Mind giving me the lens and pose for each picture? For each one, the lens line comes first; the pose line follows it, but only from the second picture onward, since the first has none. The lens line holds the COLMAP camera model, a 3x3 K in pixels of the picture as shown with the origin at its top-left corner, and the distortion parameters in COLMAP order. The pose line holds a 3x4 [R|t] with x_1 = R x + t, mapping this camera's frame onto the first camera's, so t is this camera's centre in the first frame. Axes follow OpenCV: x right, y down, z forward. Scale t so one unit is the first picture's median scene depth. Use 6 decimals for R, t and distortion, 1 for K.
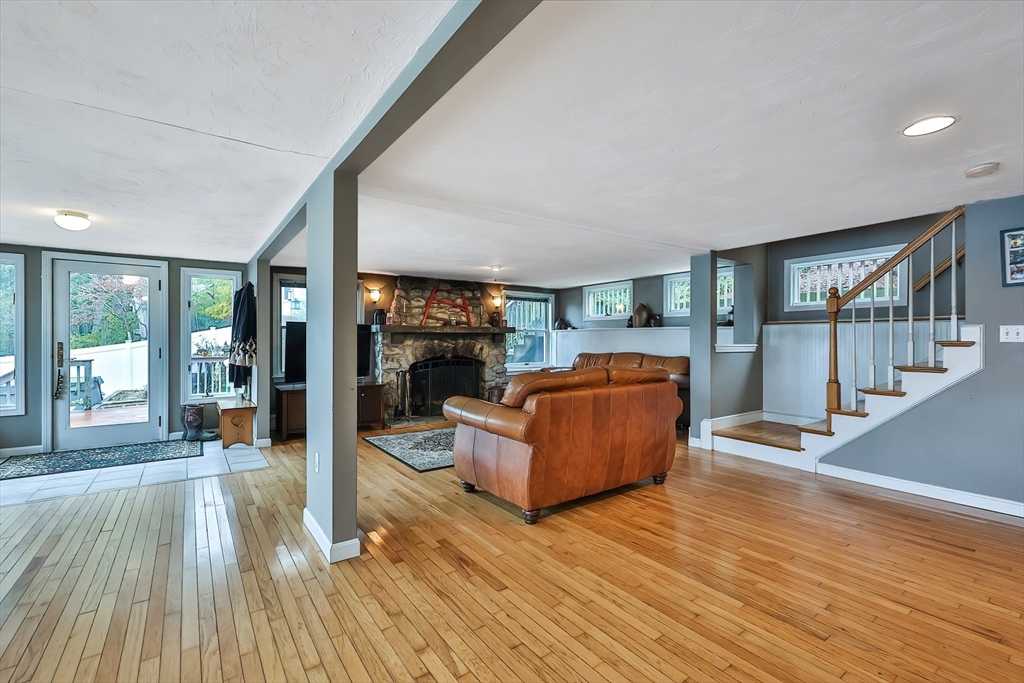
lens RADIAL K [[441.5, 0, 513.9], [0, 441.5, 344.4], [0, 0, 1]] dist [0.001370, 0.001275]
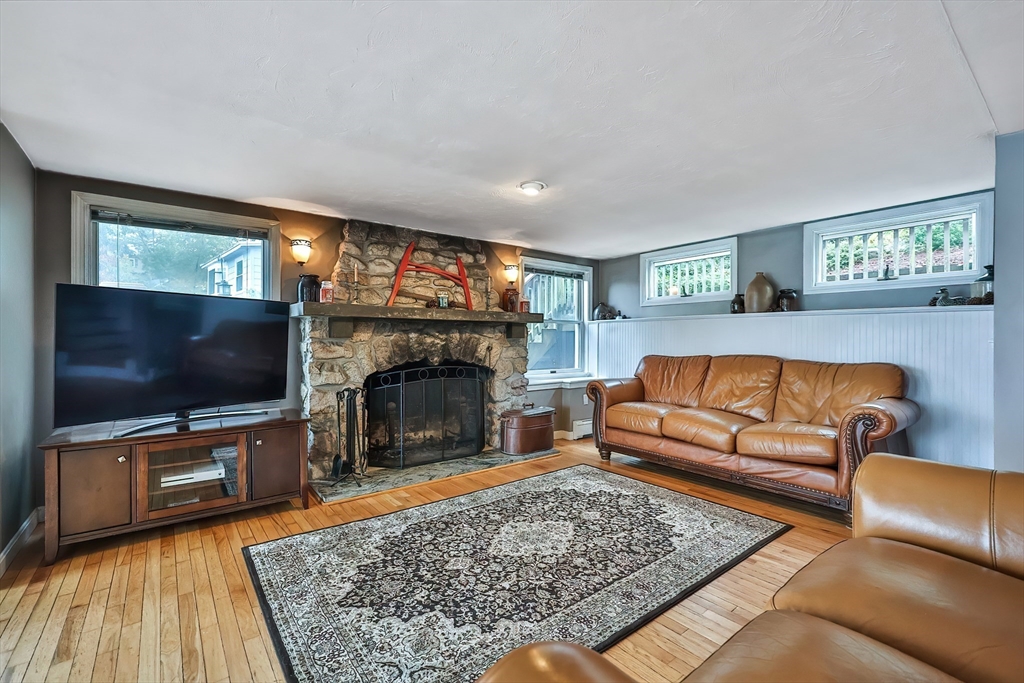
lens RADIAL K [[441.5, 0, 510.8], [0, 441.5, 344.5], [0, 0, 1]] dist [0.001370, 0.001275]
pose [[0.999301, 0.002939, 0.037262, -0.070926], [-0.002945, 0.999996, 0.000120, 0.005055], [-0.037261, -0.000230, 0.999306, 0.423372]]
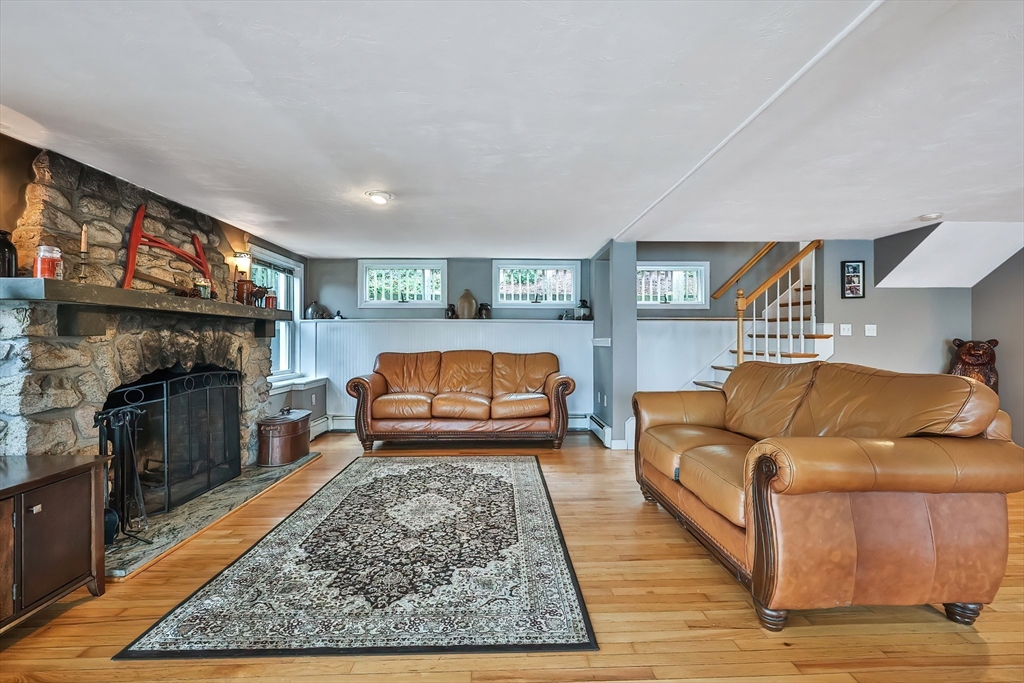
lens RADIAL K [[441.5, 0, 514.8], [0, 441.5, 338.3], [0, 0, 1]] dist [0.001370, 0.001275]
pose [[0.564464, 0.003927, 0.825448, -0.339188], [0.007813, 0.999918, -0.010100, 0.005626], [-0.825421, 0.012150, 0.564387, 0.477645]]
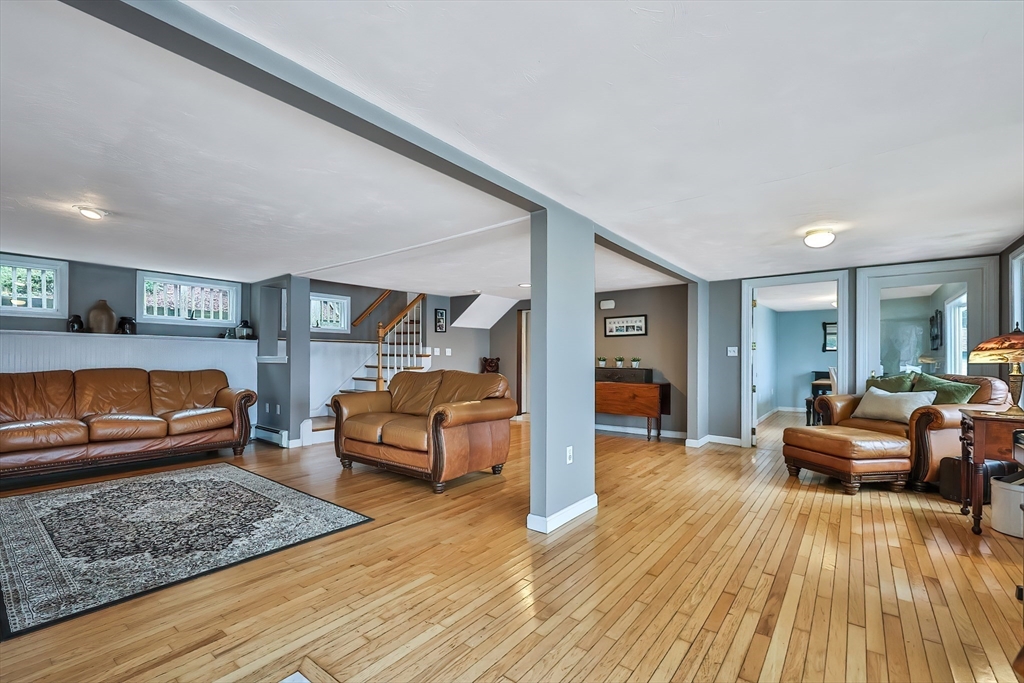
lens RADIAL K [[441.5, 0, 499.4], [0, 441.5, 357.4], [0, 0, 1]] dist [0.001370, 0.001275]
pose [[-0.248505, 0.000191, 0.968631, -0.584714], [0.006422, 0.999978, 0.001450, 0.003365], [-0.968609, 0.006581, -0.248501, 0.561710]]
